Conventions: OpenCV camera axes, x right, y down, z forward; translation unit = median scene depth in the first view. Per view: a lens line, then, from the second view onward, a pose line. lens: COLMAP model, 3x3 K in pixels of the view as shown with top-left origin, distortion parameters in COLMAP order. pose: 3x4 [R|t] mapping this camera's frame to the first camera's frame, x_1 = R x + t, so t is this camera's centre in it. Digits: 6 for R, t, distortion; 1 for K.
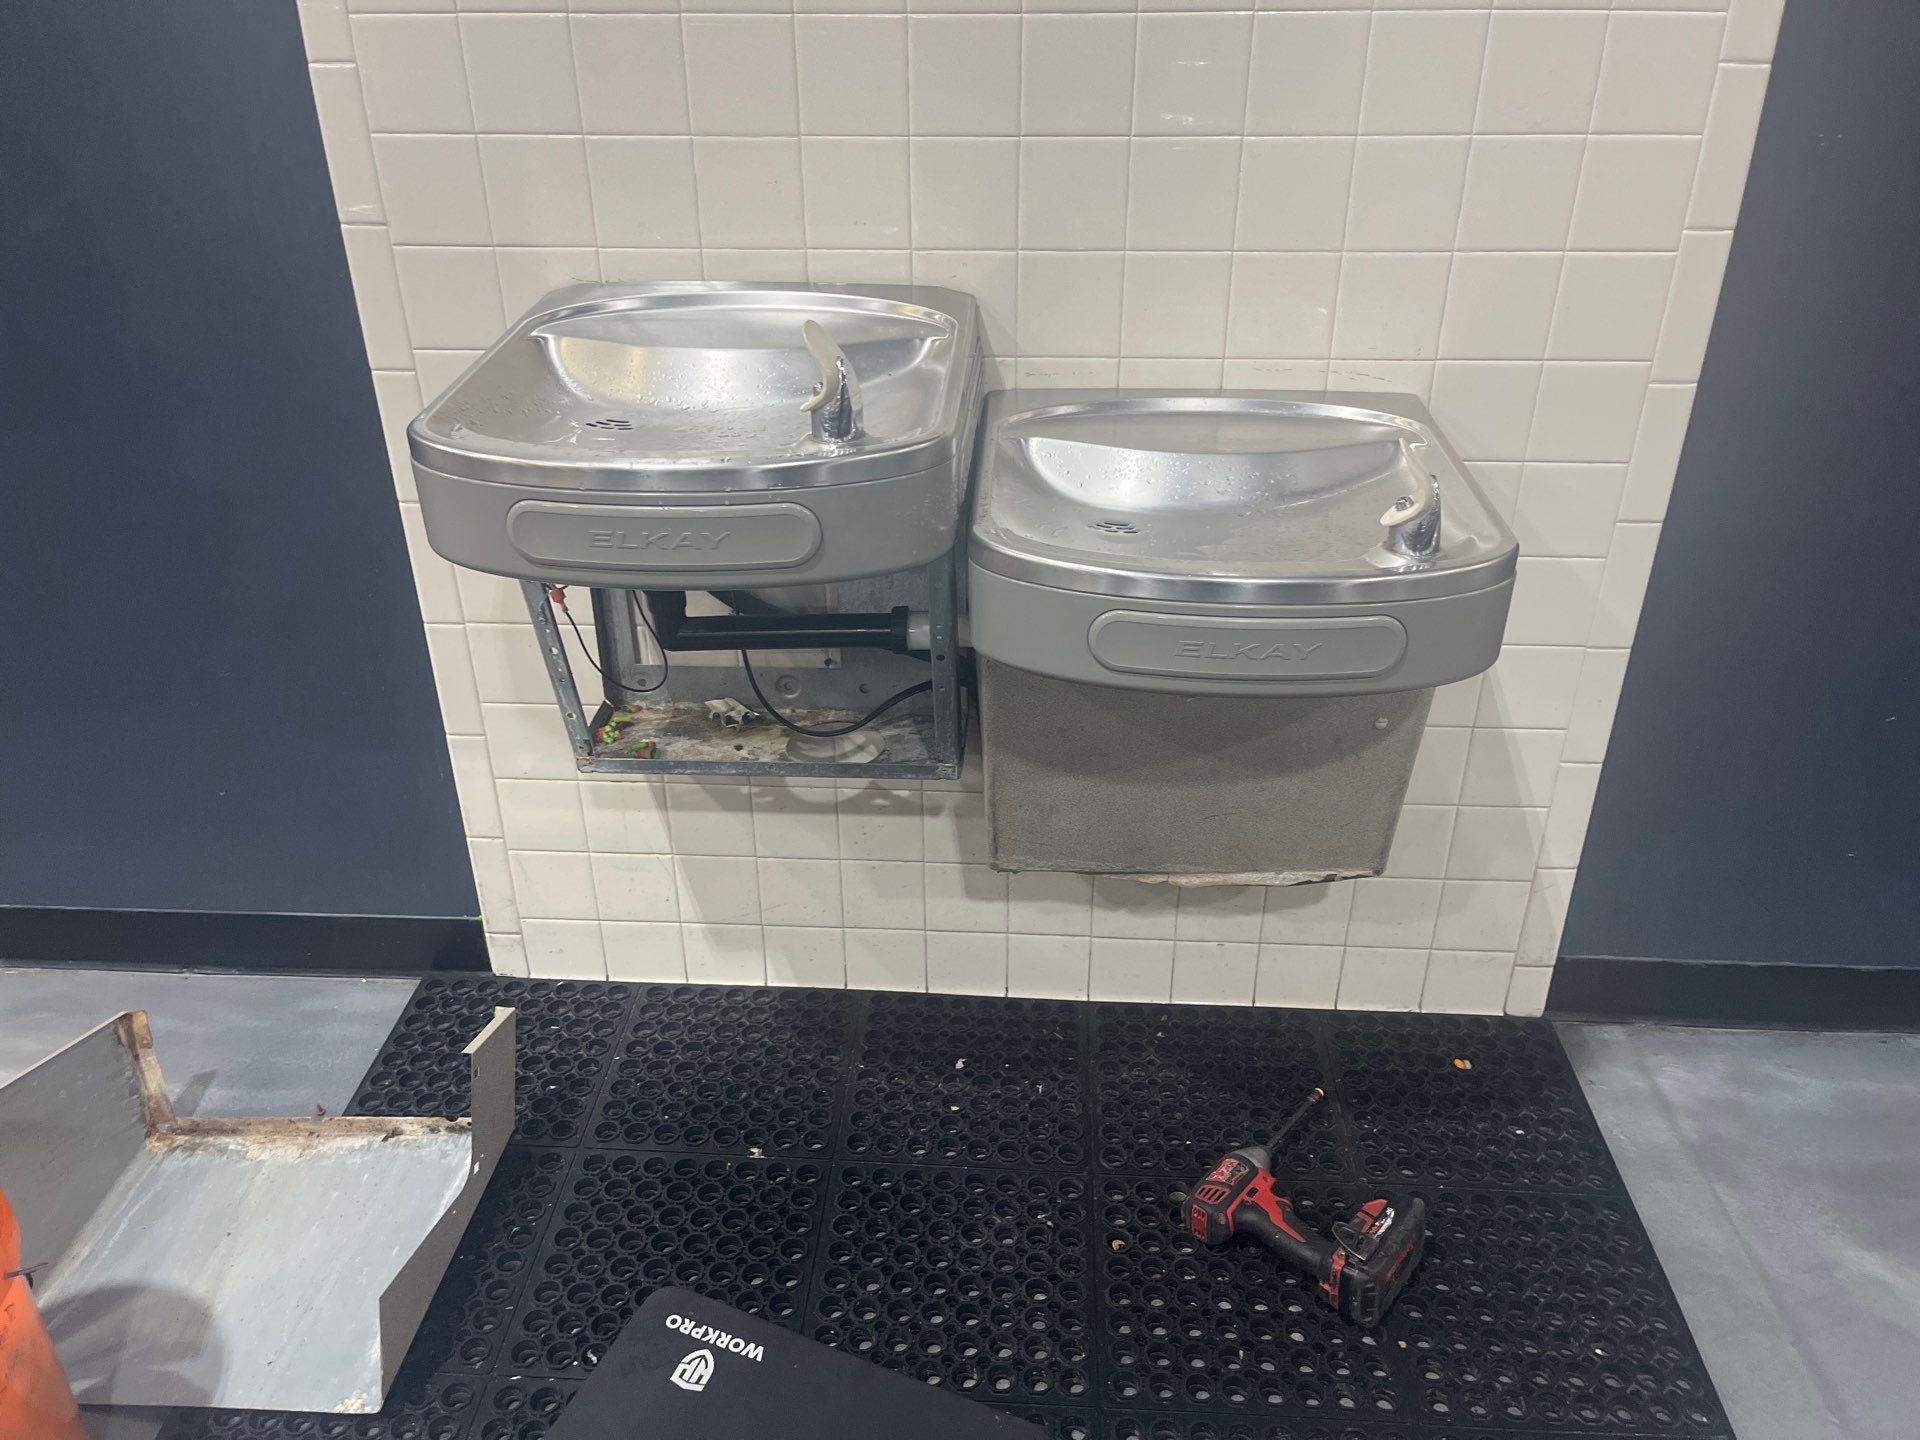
lens RADIAL K [[1463.7, 0, 960.0], [0, 1463.7, 720.0], [0, 0, 1]] dist [0.076940, -0.142313]
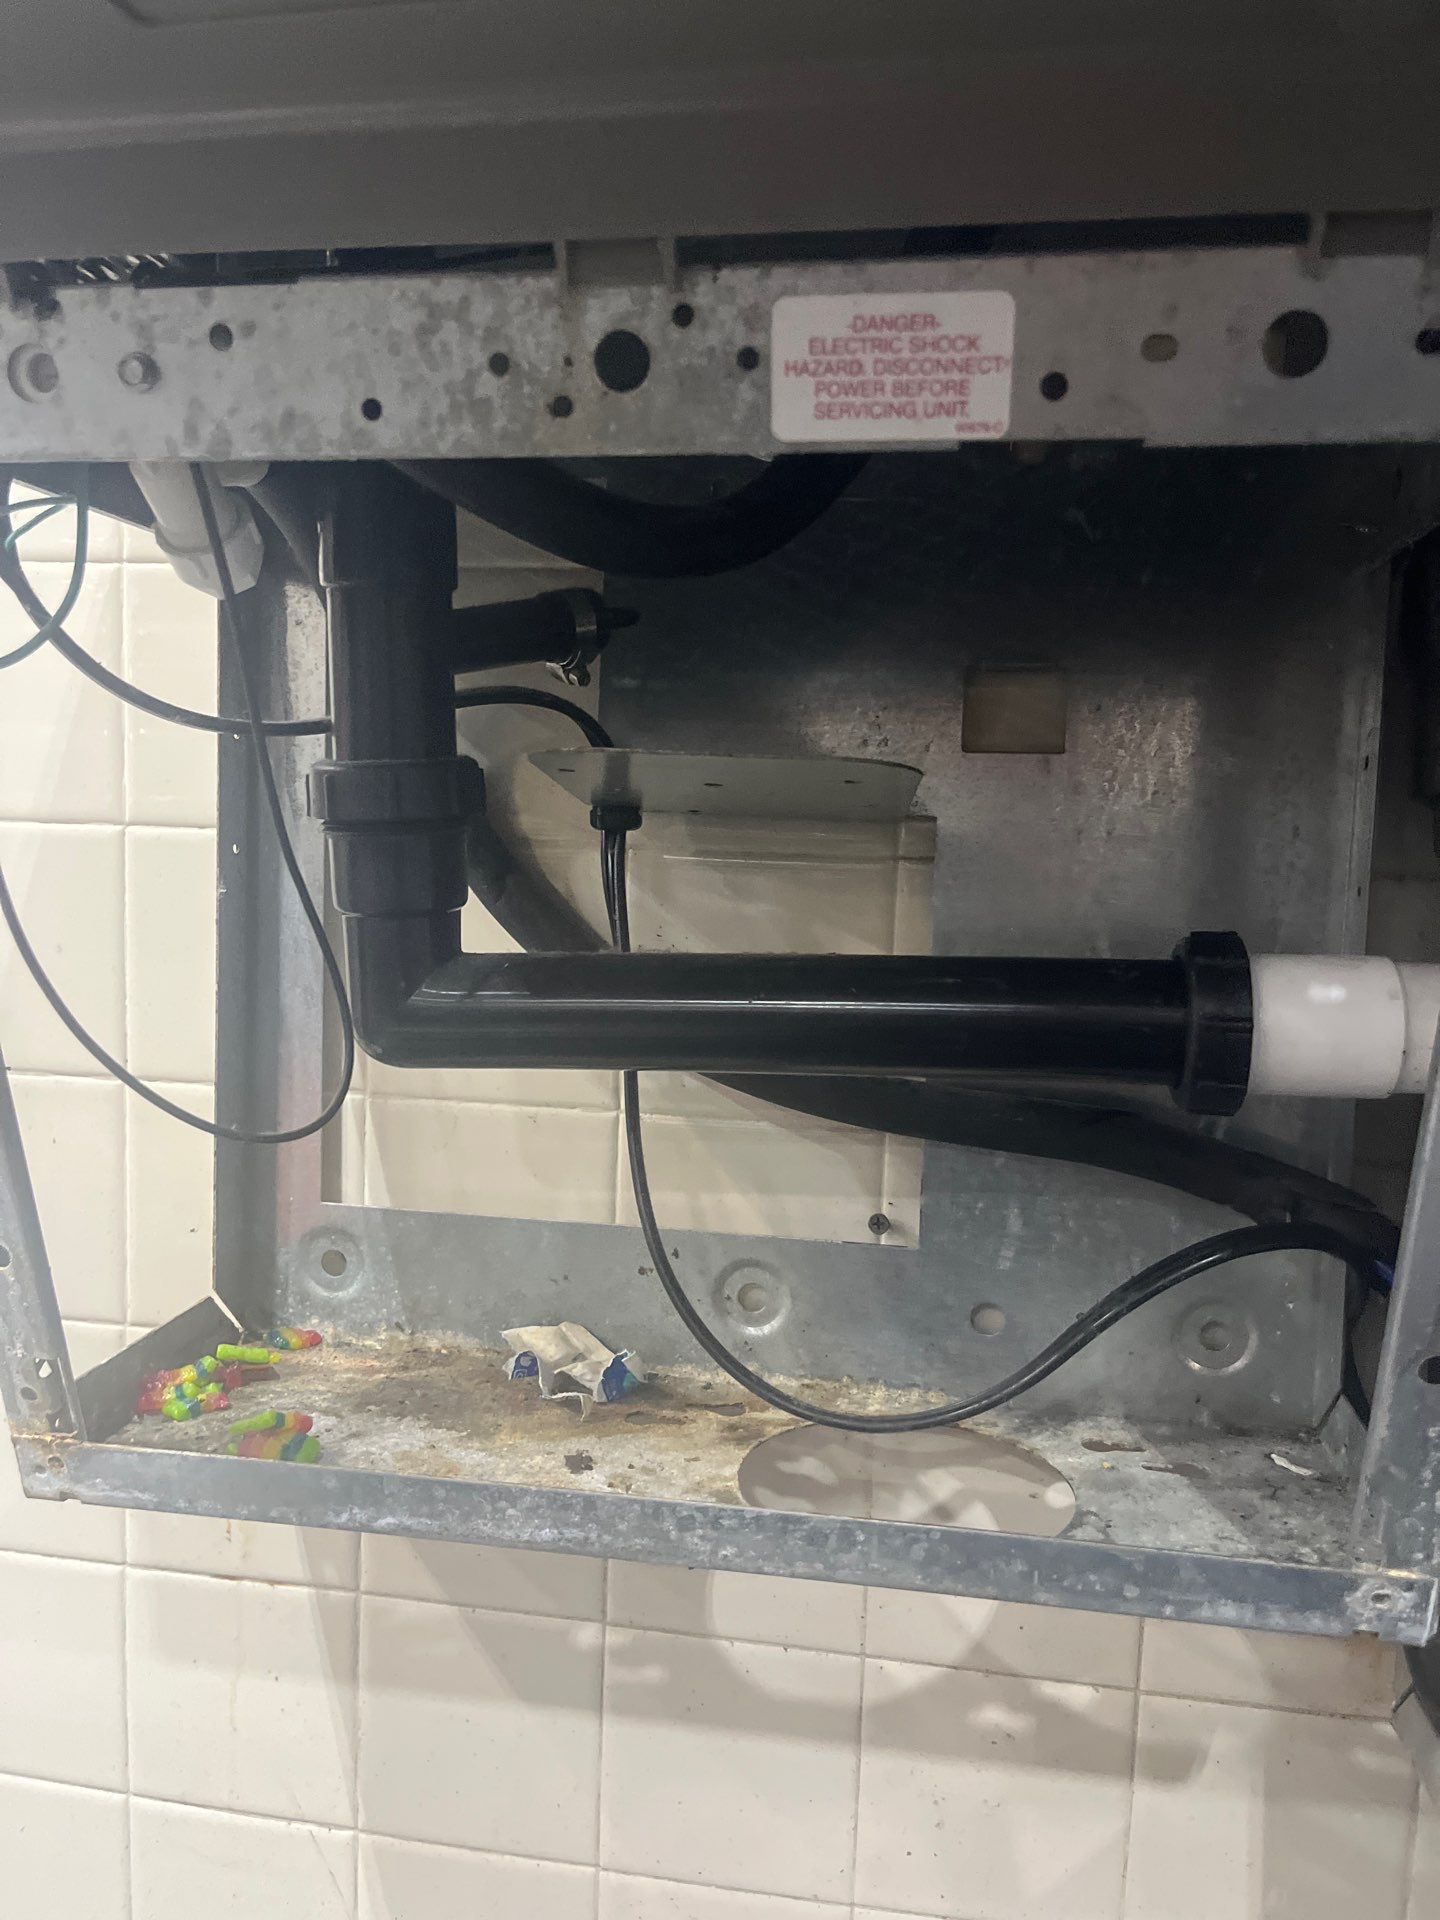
lens RADIAL K [[1463.7, 0, 720.0], [0, 1463.7, 960.0], [0, 0, 1]] dist [0.076940, -0.142313]
pose [[0.993531, 0.046414, -0.103640, -0.092896], [-0.085096, 0.908631, -0.408837, 0.044622], [0.075195, 0.415012, 0.906703, 0.663205]]
